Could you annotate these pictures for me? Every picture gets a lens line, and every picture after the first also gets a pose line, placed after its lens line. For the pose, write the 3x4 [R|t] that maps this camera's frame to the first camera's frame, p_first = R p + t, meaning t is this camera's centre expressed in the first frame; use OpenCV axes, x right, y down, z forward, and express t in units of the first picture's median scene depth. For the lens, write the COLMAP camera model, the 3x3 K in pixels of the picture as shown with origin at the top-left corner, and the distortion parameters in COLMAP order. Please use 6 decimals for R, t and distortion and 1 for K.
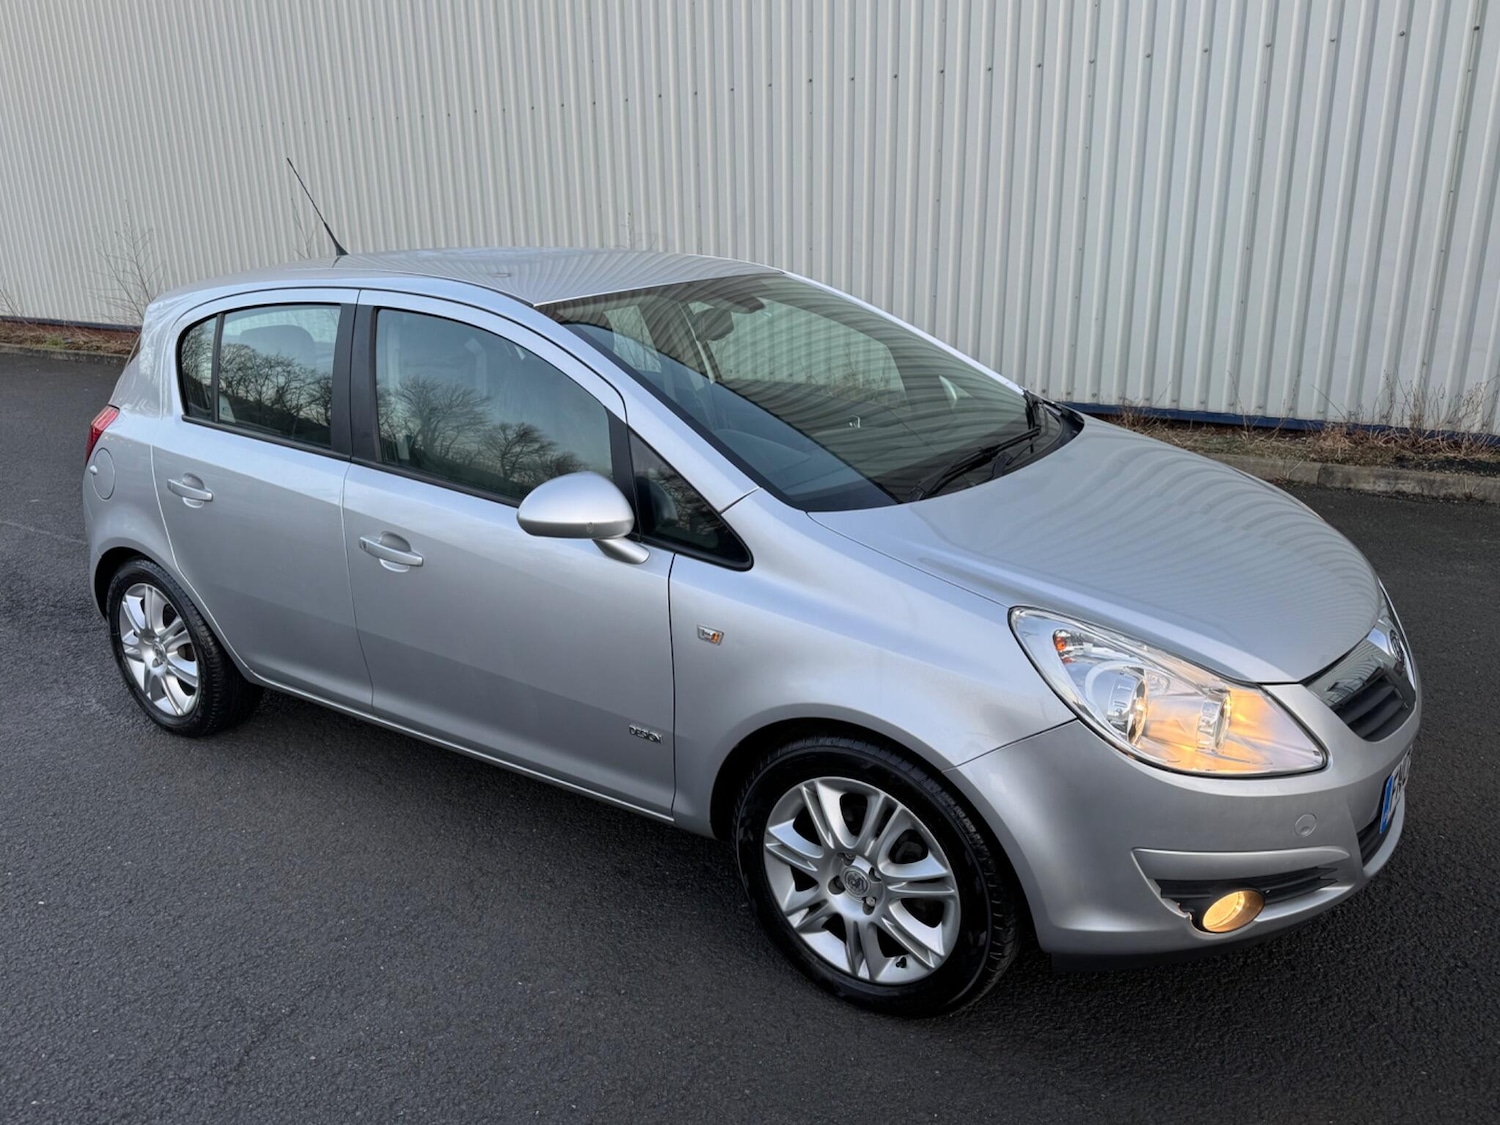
lens RADIAL K [[1200.5, 0, 747.0], [0, 1200.5, 562.5], [0, 0, 1]] dist [0.021016, -0.012108]
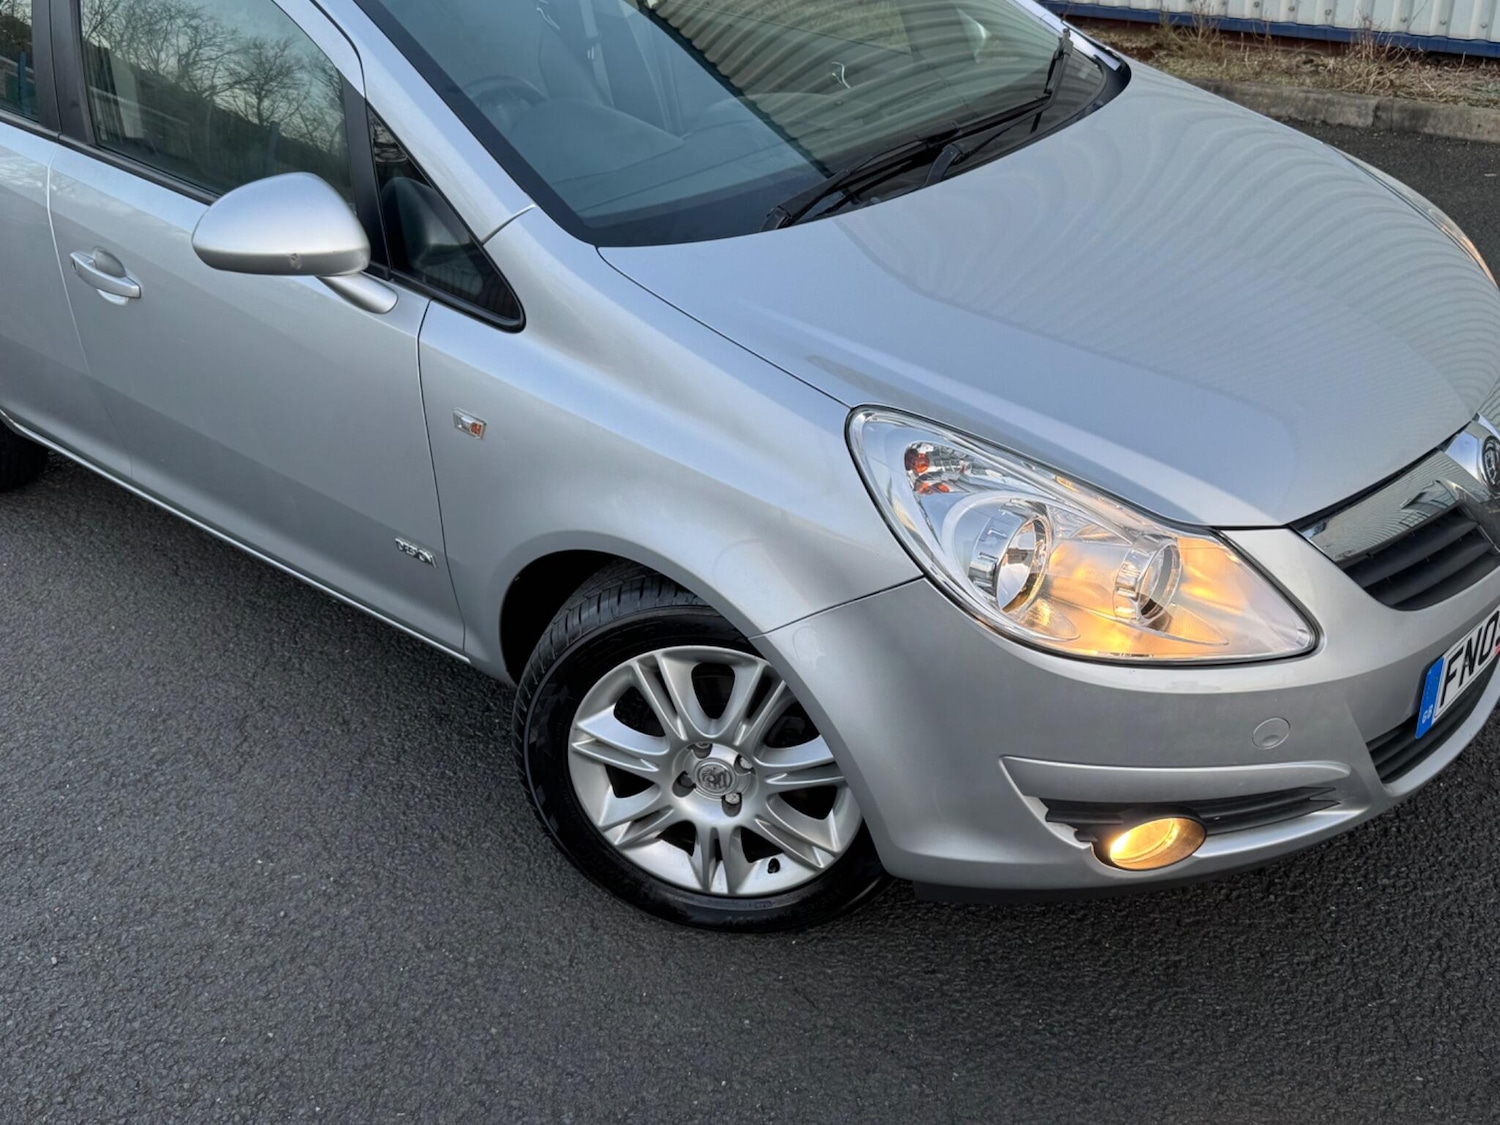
lens RADIAL K [[1566.3, 0, 746.6], [0, 1566.3, 570.0], [0, 0, 1]] dist [0.038005, 0.000000]
pose [[0.993801, 0.038713, -0.104212, 0.205174], [-0.015957, 0.977376, 0.210906, -0.045305], [0.110019, -0.207936, 0.971935, 0.094857]]
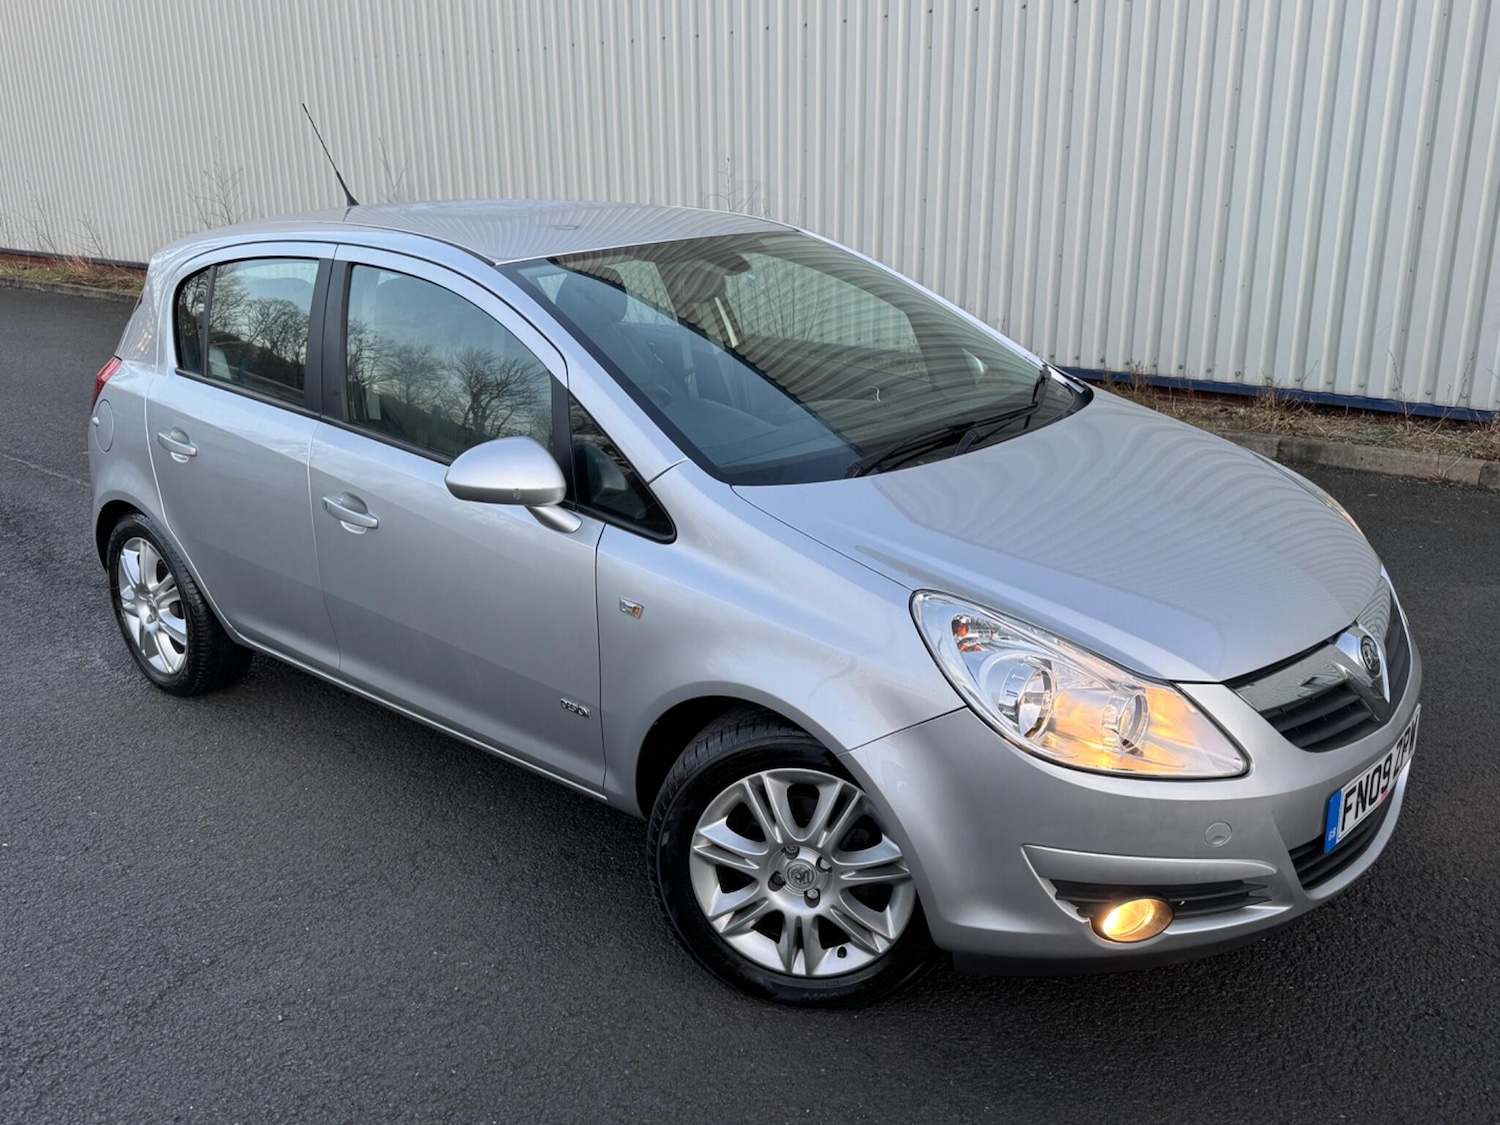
lens RADIAL K [[1371.1, 0, 745.1], [0, 1371.1, 554.7], [0, 0, 1]] dist [0.029023, -0.036675]
pose [[0.992386, 0.042991, -0.115423, 0.169744], [-0.042832, 0.999075, 0.003858, 0.008623], [0.115483, 0.001115, 0.993309, -0.083295]]
